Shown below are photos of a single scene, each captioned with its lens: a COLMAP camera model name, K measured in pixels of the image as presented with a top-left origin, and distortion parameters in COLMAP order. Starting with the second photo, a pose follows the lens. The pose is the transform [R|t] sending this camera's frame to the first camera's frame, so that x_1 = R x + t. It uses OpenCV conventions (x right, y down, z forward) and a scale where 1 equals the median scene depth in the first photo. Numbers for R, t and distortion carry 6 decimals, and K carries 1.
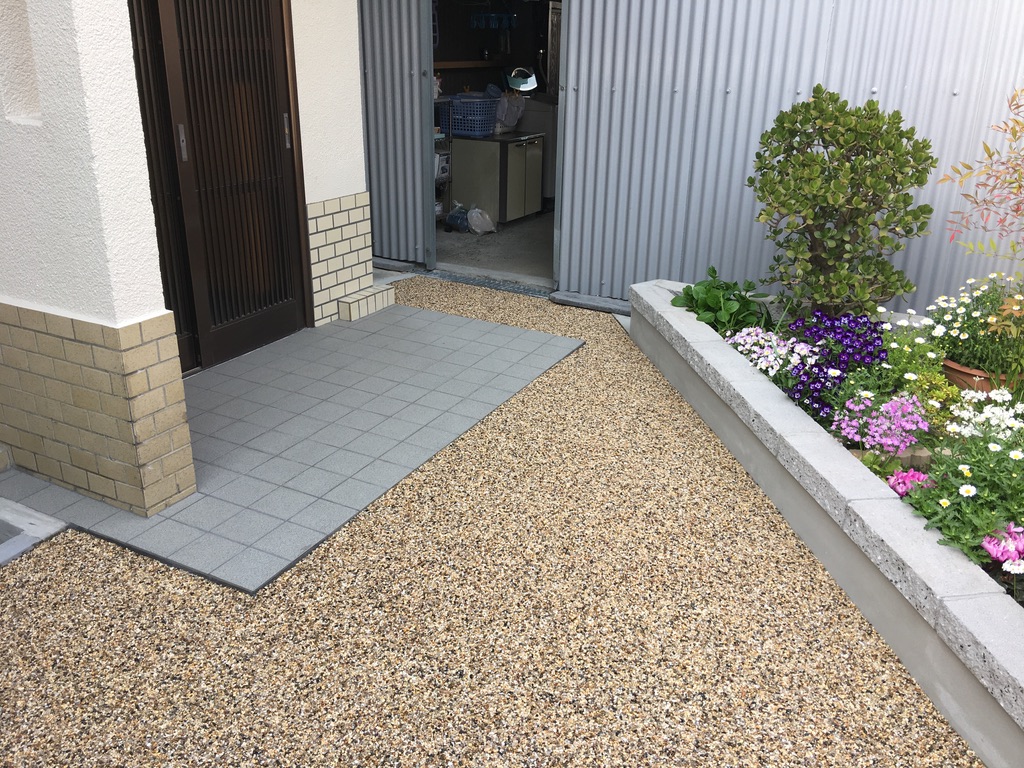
lens RADIAL K [[868.4, 0, 509.6], [0, 868.4, 384.3], [0, 0, 1]] dist [-0.003967, -0.045964]
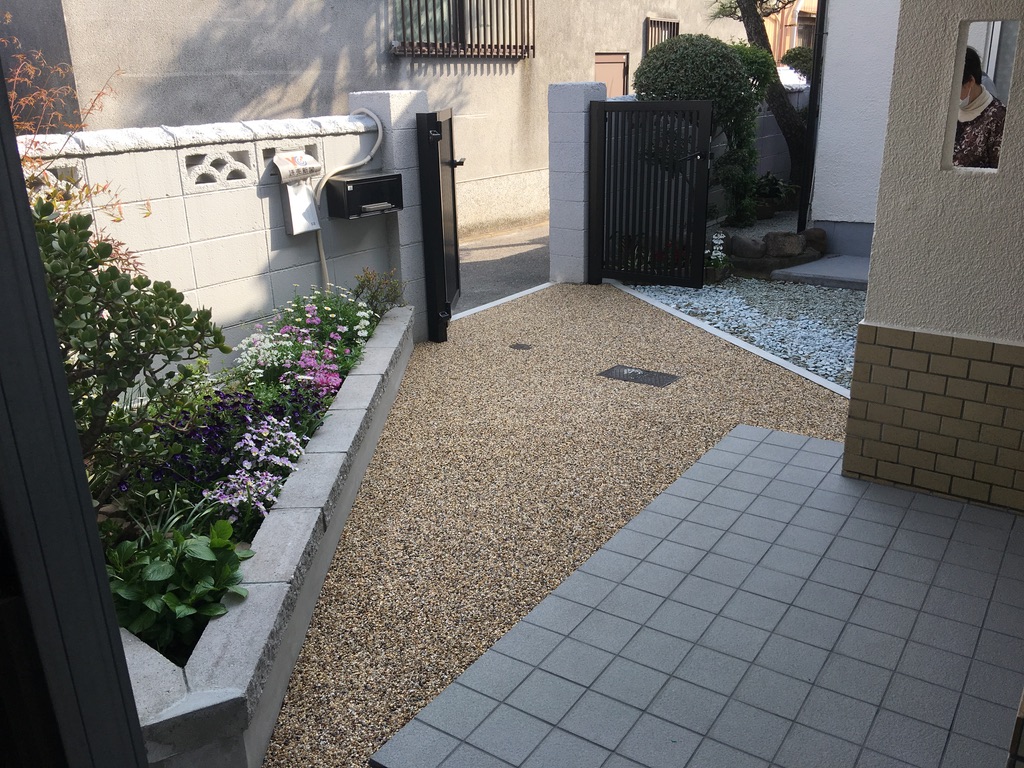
lens RADIAL K [[868.4, 0, 511.7], [0, 868.4, 385.5], [0, 0, 1]] dist [-0.003967, -0.045964]
pose [[-0.991375, -0.029072, 0.127794, -0.052170], [0.061009, 0.760624, 0.646320, -0.639873], [-0.115993, 0.648542, -0.752289, 1.562935]]
